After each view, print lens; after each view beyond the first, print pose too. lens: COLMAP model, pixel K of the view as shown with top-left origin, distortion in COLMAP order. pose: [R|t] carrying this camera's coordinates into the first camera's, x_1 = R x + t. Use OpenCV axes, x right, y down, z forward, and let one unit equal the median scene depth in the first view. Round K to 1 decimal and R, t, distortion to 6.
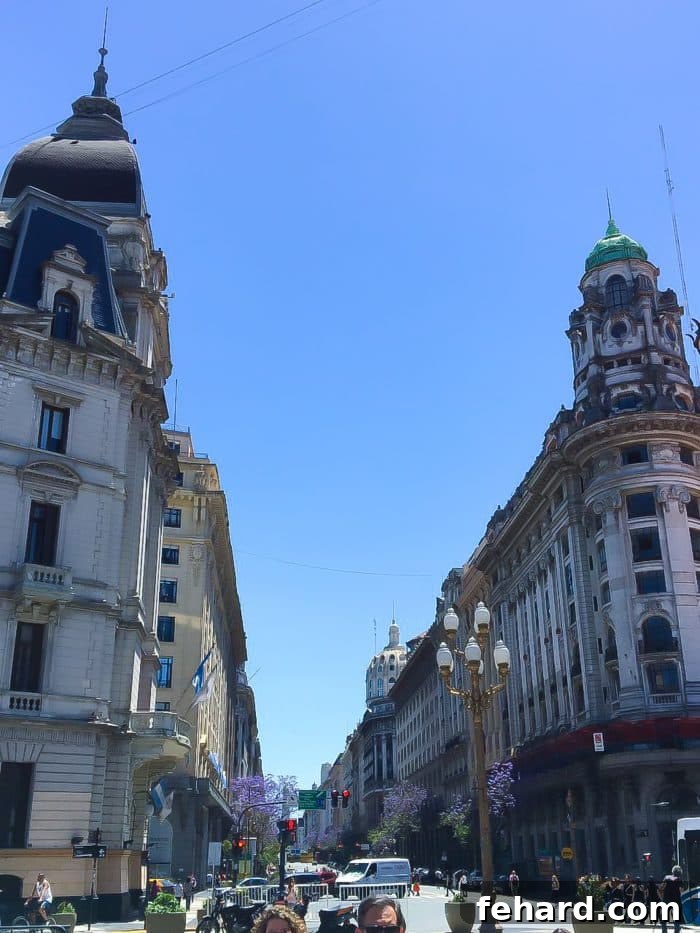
lens RADIAL K [[1033.1, 0, 350.0], [0, 1033.1, 466.5], [0, 0, 1]] dist [0.143231, -0.447514]
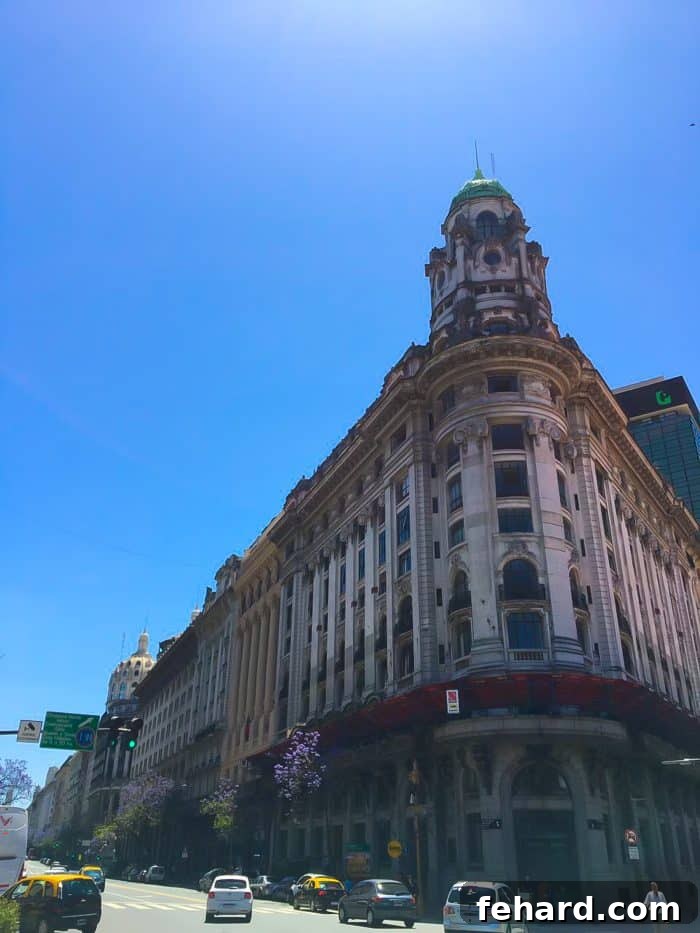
lens RADIAL K [[787.8, 0, 350.0], [0, 787.8, 466.5], [0, 0, 1]] dist [0.094652, -0.180035]
pose [[0.949331, 0.155497, 0.273112, -0.023927], [-0.127652, 0.984890, -0.117035, 0.148544], [-0.287184, 0.076242, 0.954836, 0.382645]]
